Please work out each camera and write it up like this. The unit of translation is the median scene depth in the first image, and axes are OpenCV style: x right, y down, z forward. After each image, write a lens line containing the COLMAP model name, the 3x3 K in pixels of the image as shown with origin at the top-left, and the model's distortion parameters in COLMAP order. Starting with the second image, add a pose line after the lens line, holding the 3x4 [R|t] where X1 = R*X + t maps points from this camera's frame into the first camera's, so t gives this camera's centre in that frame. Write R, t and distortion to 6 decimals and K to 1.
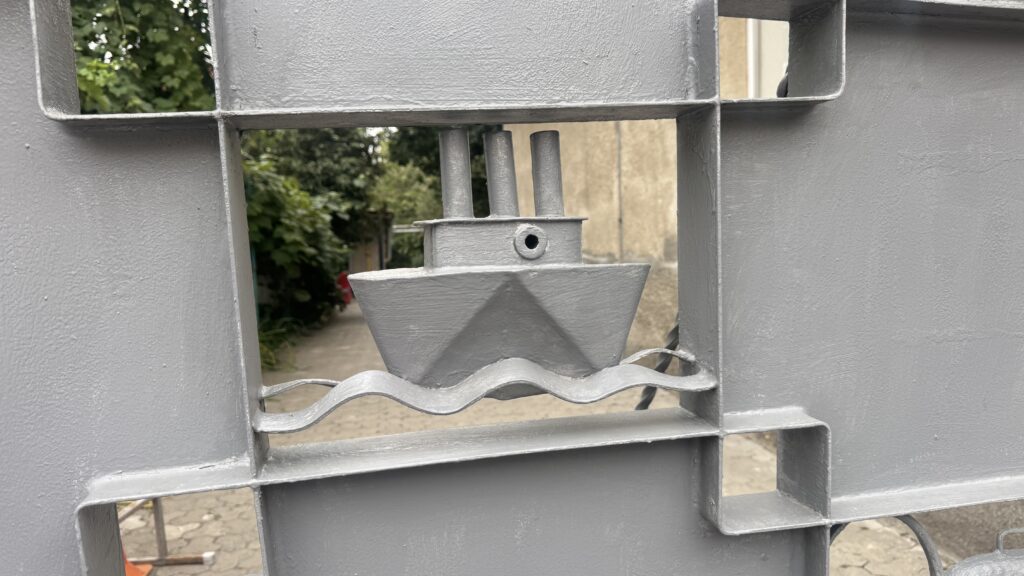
lens RADIAL K [[739.5, 0, 513.0], [0, 739.5, 293.4], [0, 0, 1]] dist [-0.001031, -0.004402]
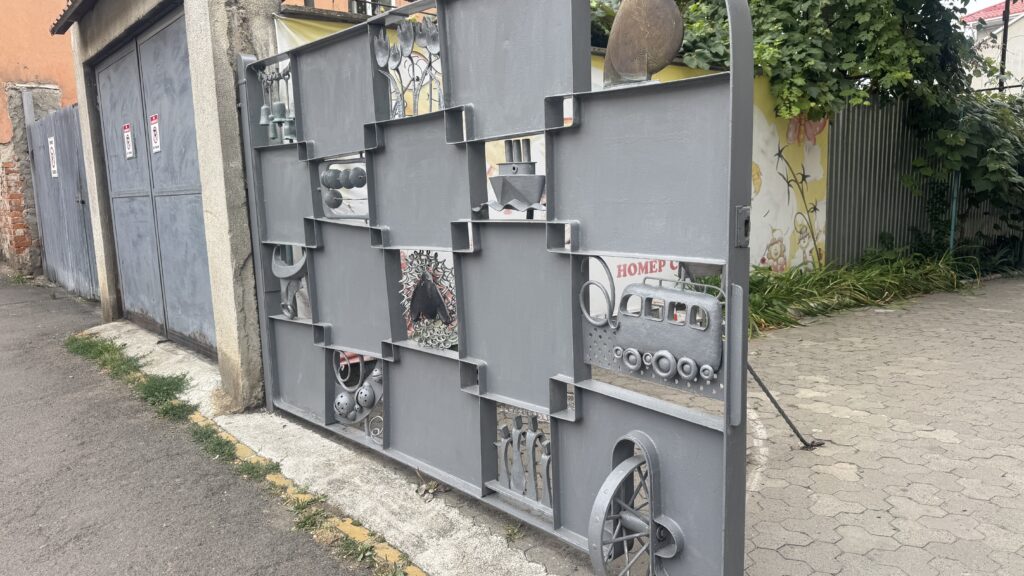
lens RADIAL K [[739.5, 0, 512.8], [0, 739.5, 288.3], [0, 0, 1]] dist [-0.001031, -0.004402]
pose [[0.481609, 0.143483, -0.864561, 3.278302], [-0.065839, 0.989642, 0.127566, 0.054938], [0.873910, -0.004515, 0.486067, -0.863752]]
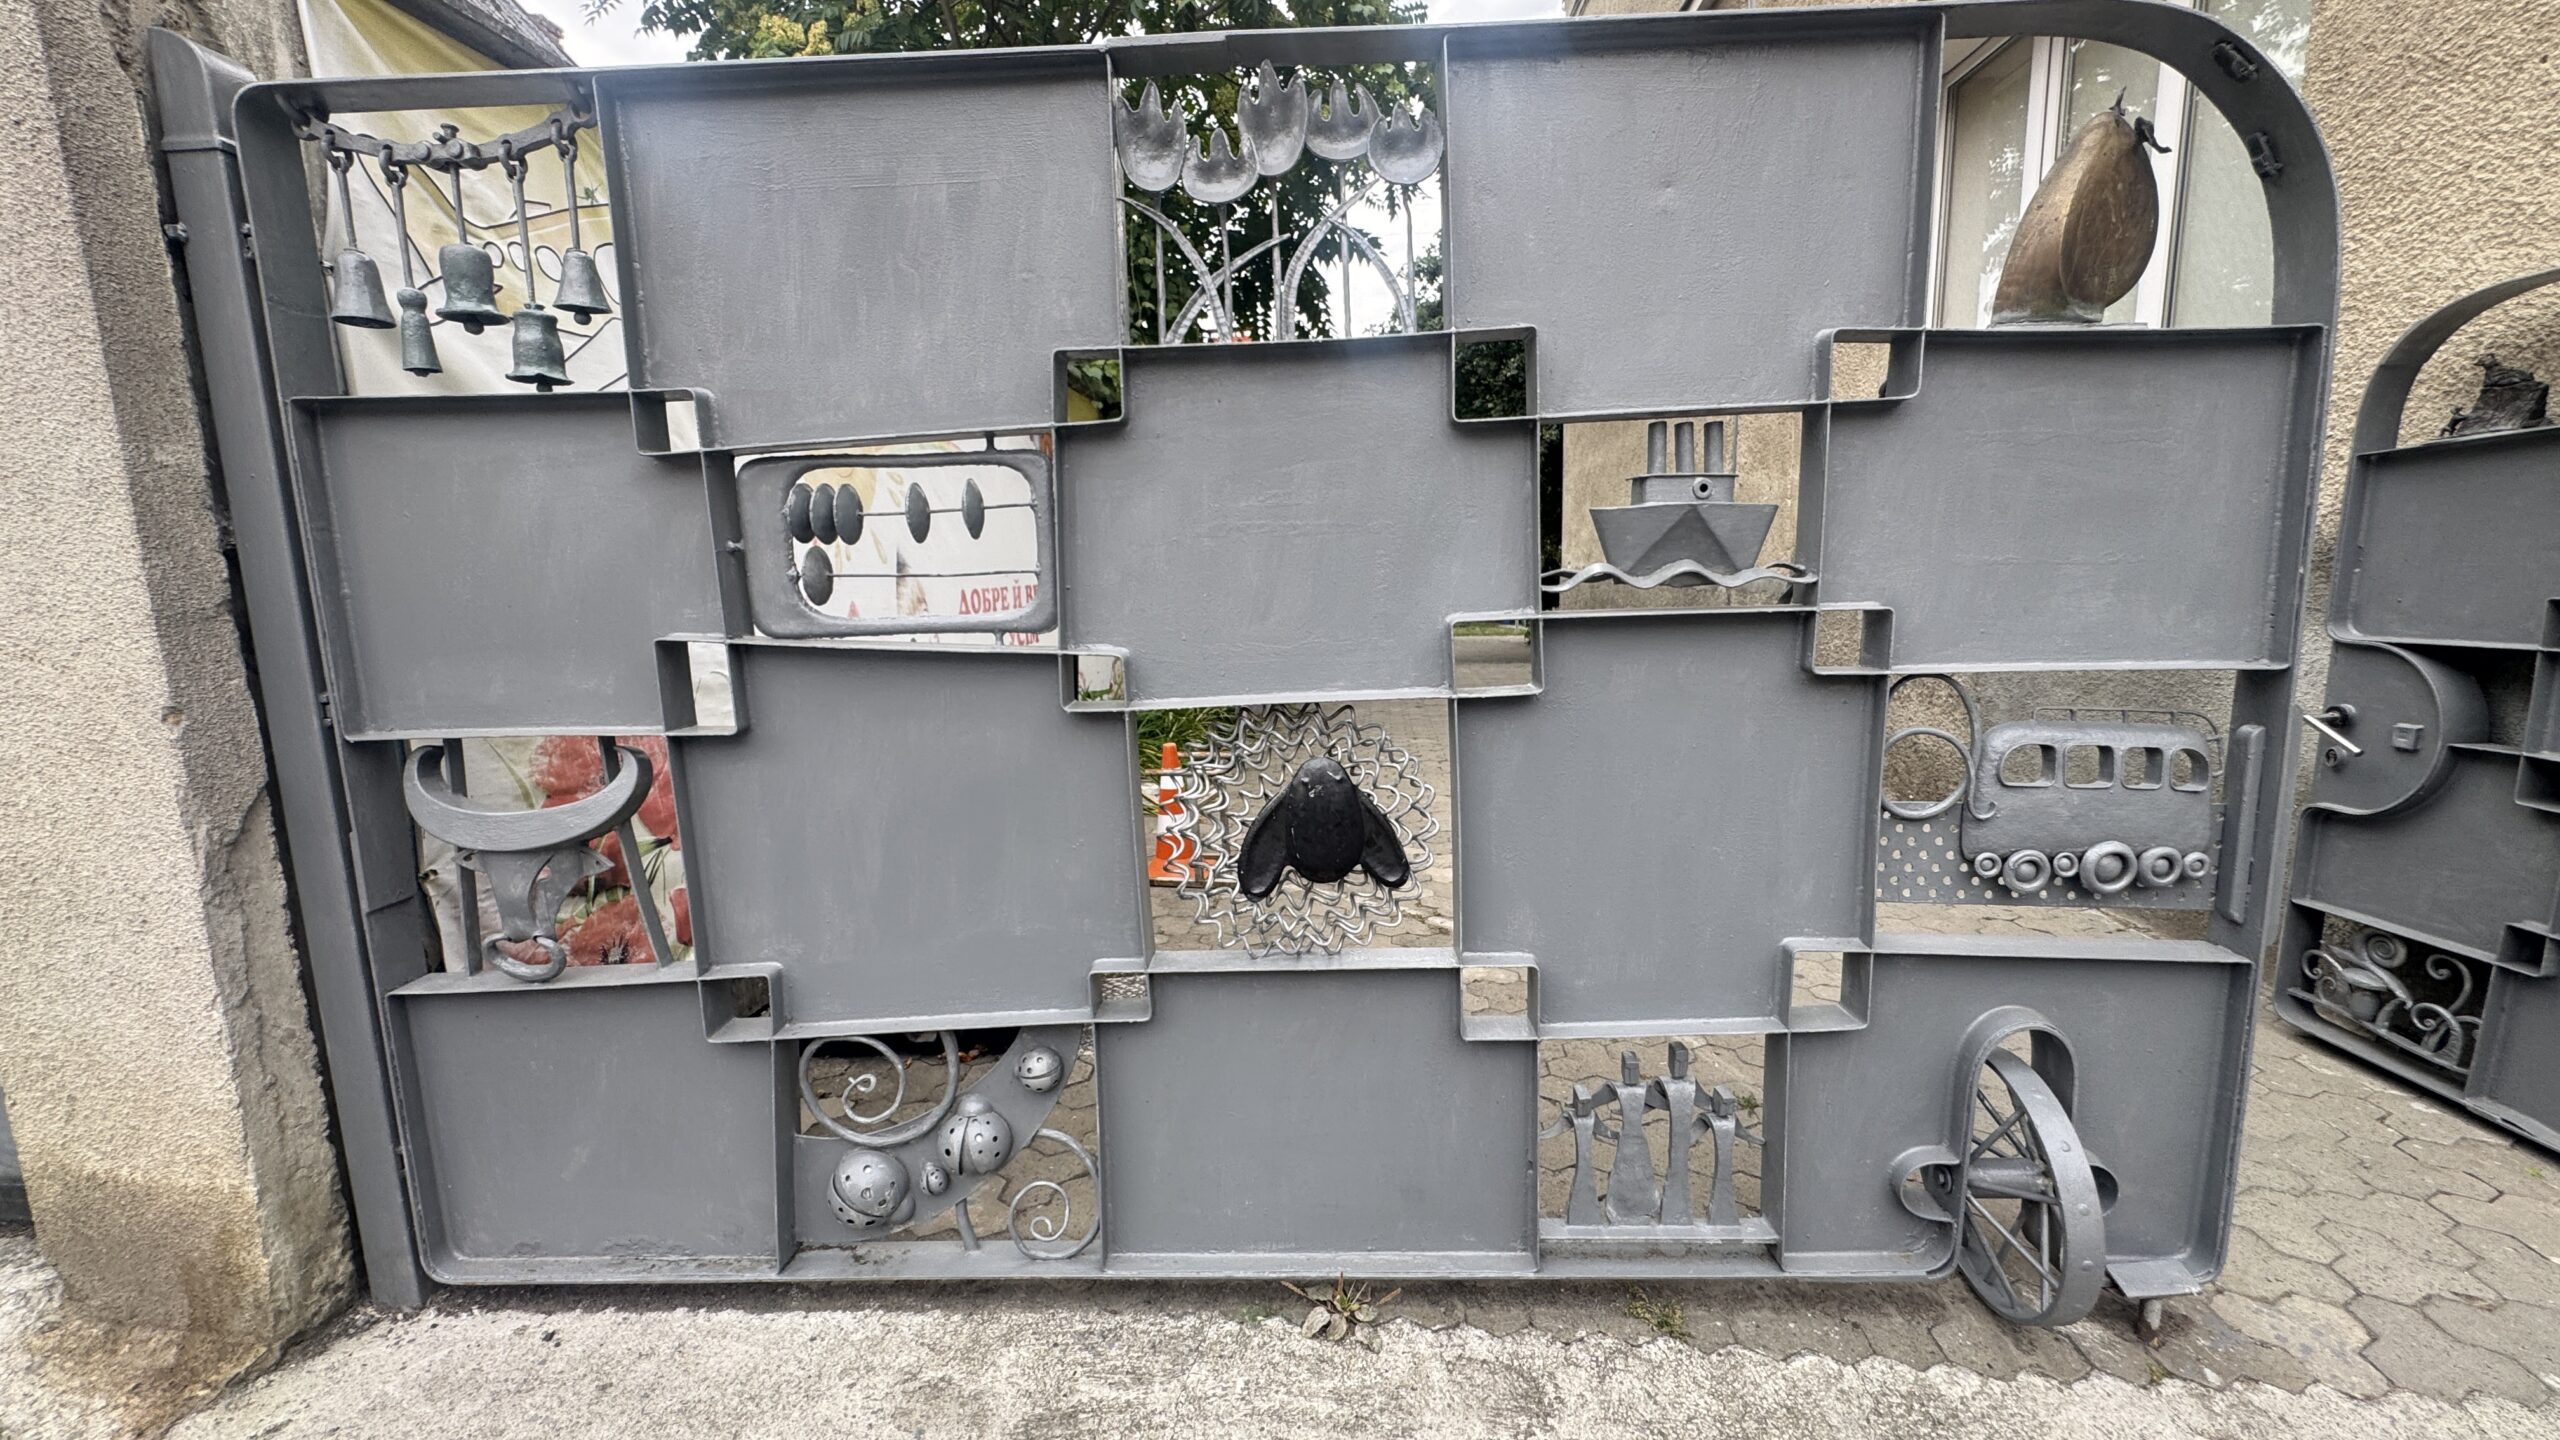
lens RADIAL K [[1066.8, 0, 1263.4], [0, 1066.8, 722.9], [0, 0, 1]] dist [-0.010711, 0.001512]
pose [[0.967126, 0.050109, -0.249312, -0.292259], [-0.033428, 0.996937, 0.070703, 0.302473], [0.252091, -0.060044, 0.965839, -1.526091]]
